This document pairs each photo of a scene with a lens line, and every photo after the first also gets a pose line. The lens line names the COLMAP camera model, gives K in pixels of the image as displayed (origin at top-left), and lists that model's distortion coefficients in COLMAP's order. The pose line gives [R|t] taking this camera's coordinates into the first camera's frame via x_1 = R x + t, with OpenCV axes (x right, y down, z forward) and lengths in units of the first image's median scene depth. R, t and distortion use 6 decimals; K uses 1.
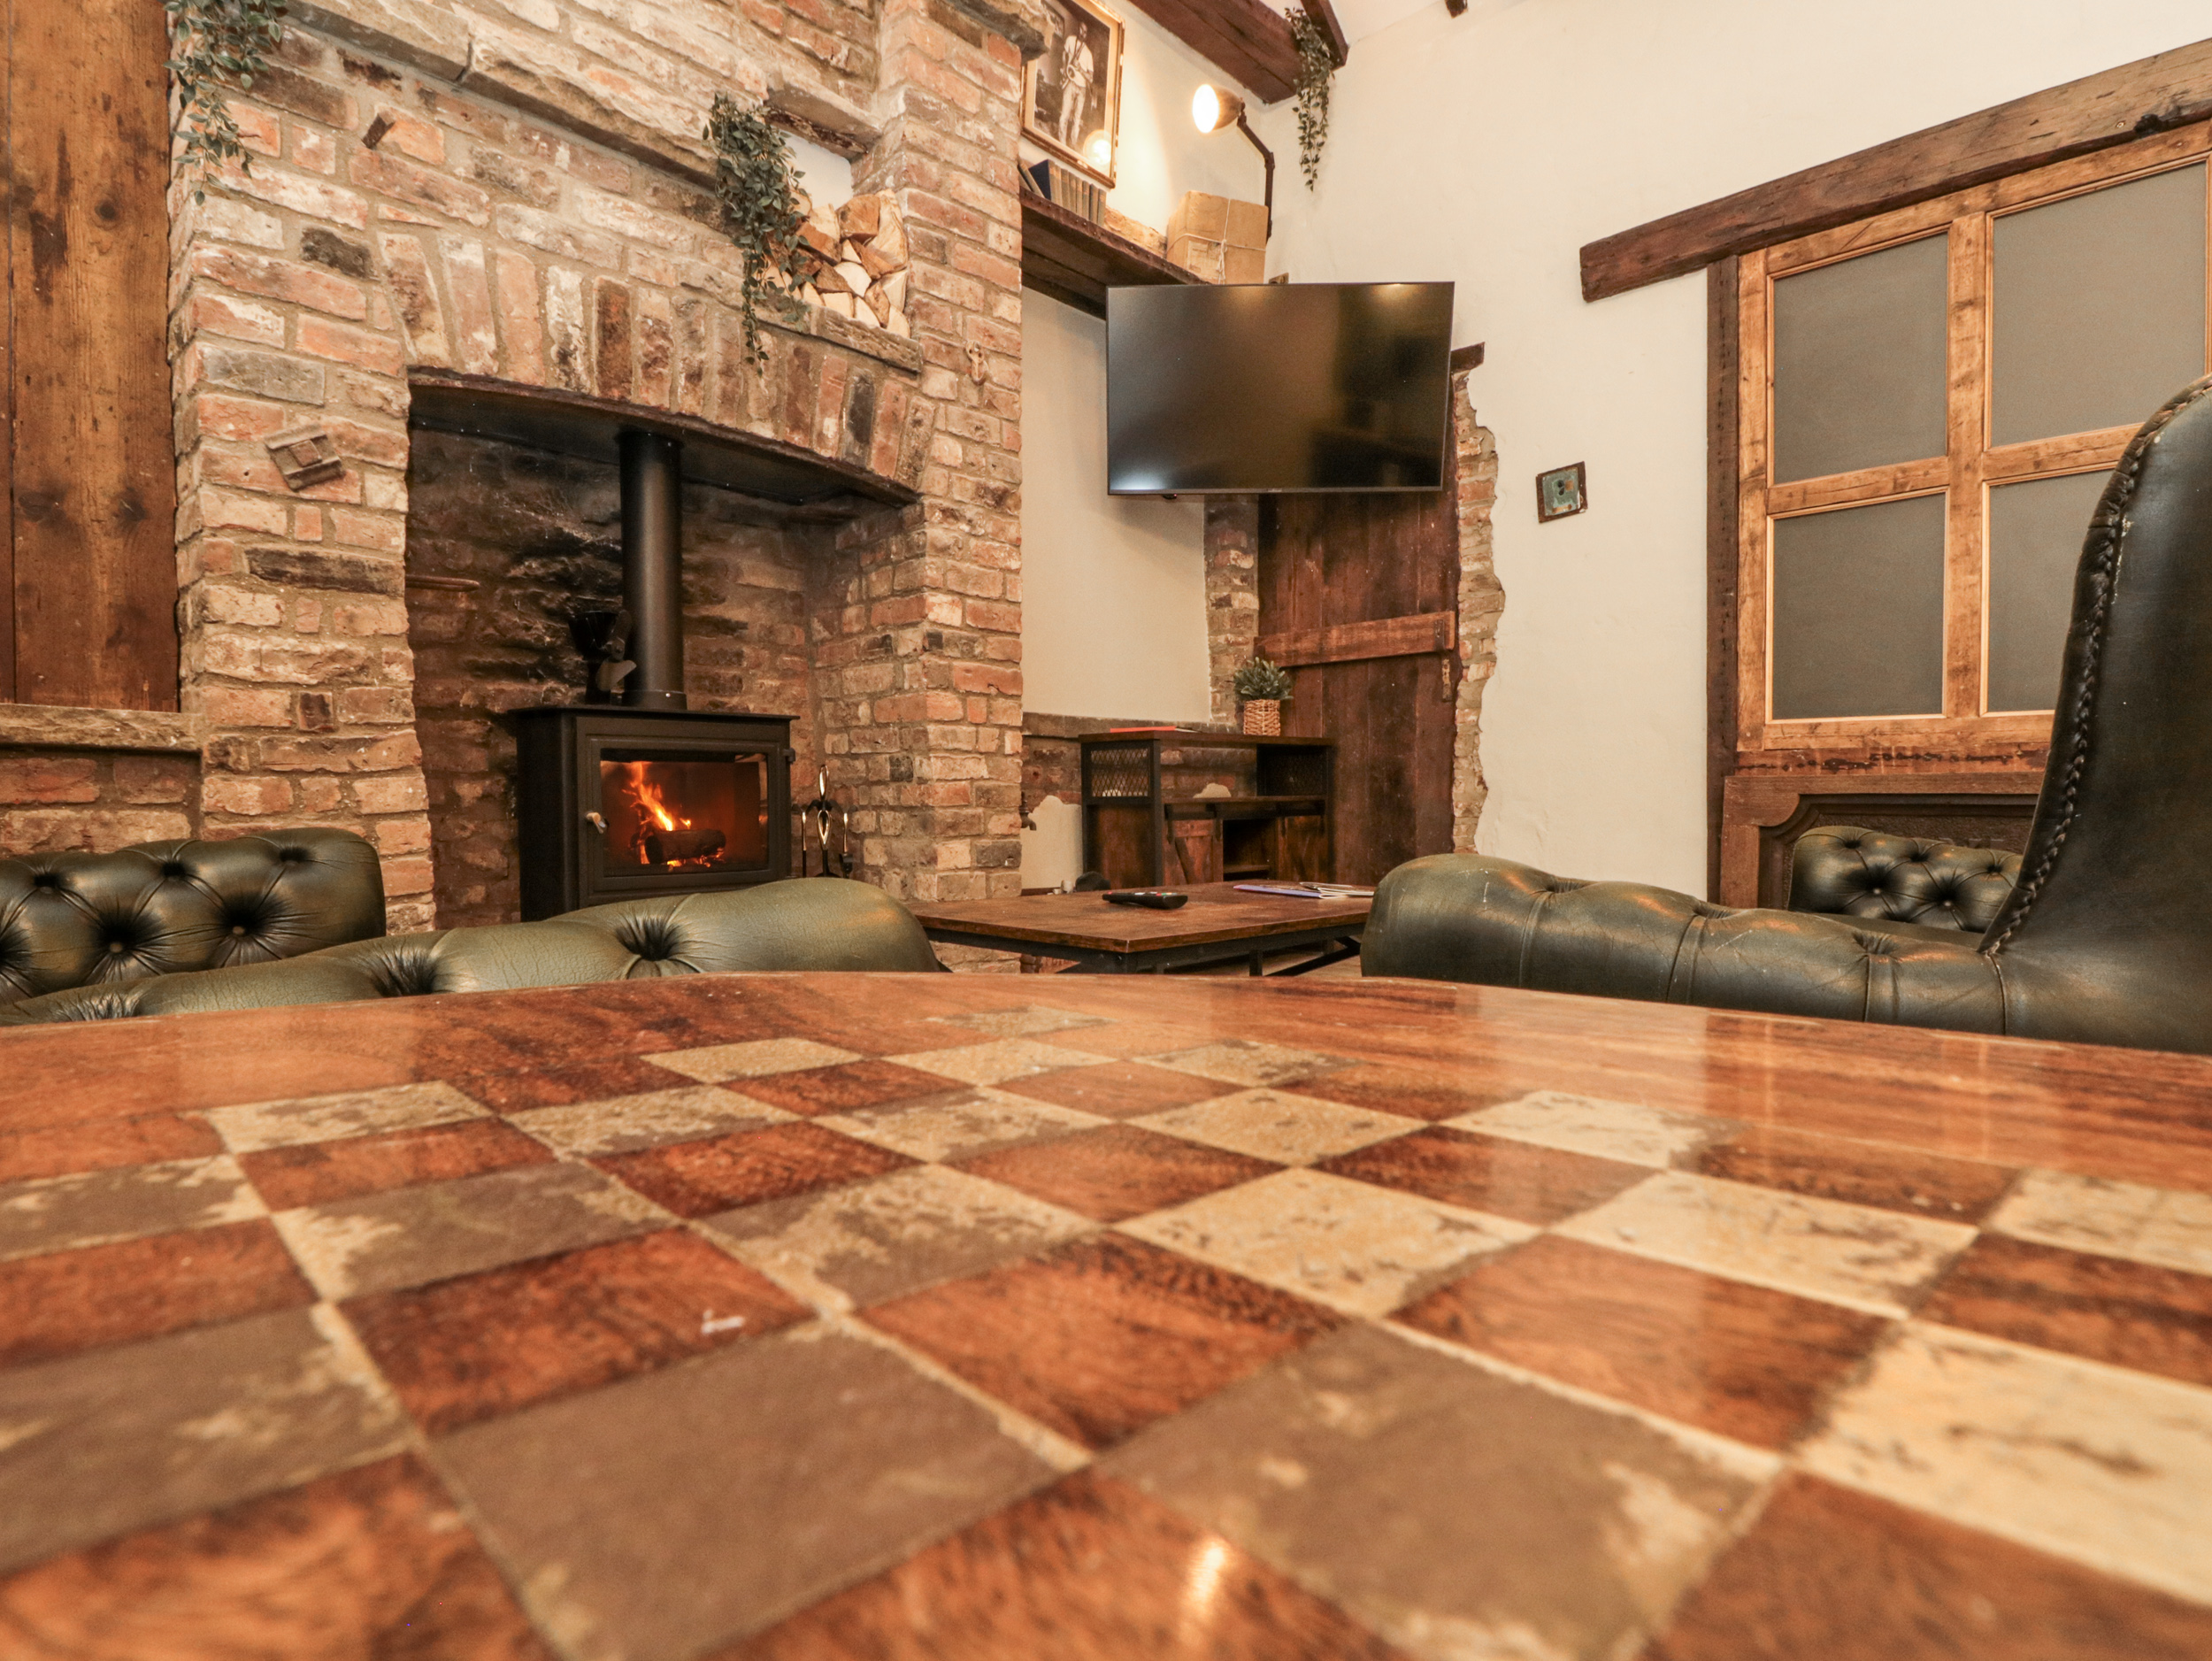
lens RADIAL K [[1161.0, 0, 1112.5], [0, 1161.0, 848.5], [0, 0, 1]] dist [0.001822, -0.013685]
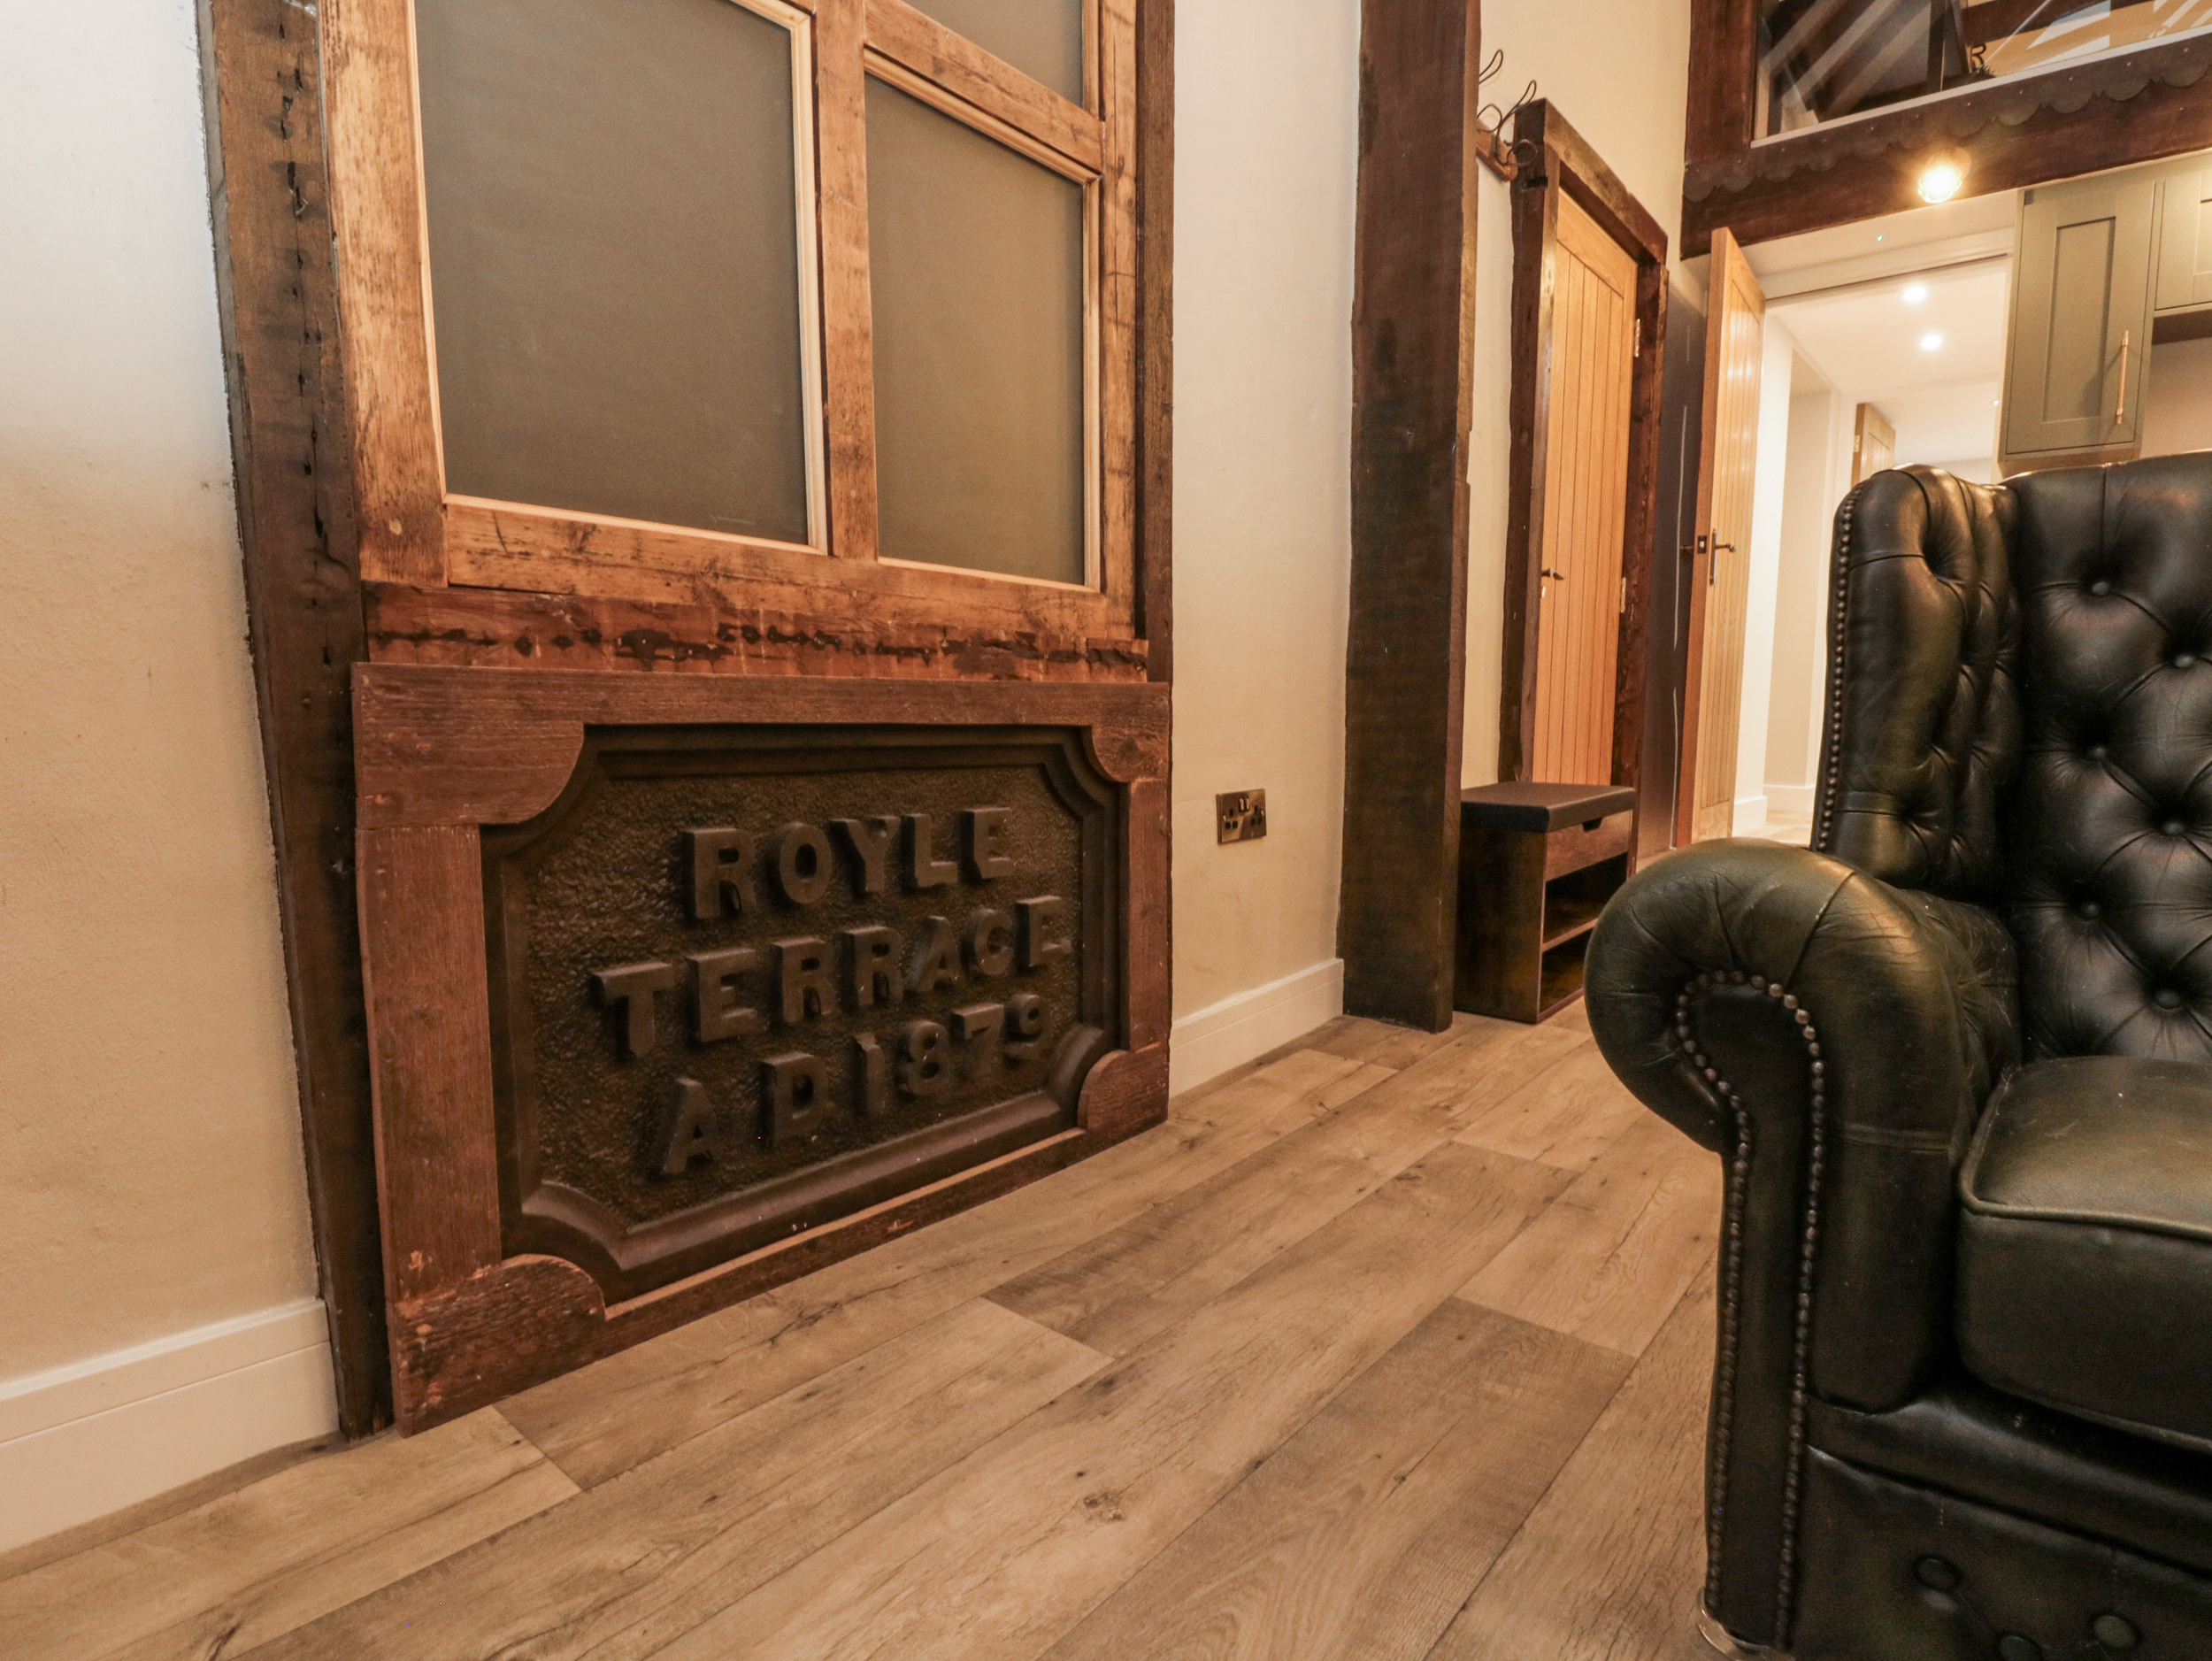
lens RADIAL K [[1161.0, 0, 1099.6], [0, 1161.0, 843.4], [0, 0, 1]] dist [0.001822, -0.013685]
pose [[-0.077531, -0.107171, 0.991213, 0.244972], [0.037117, 0.993206, 0.110290, -0.046802], [-0.996299, 0.045341, -0.073027, 0.926219]]
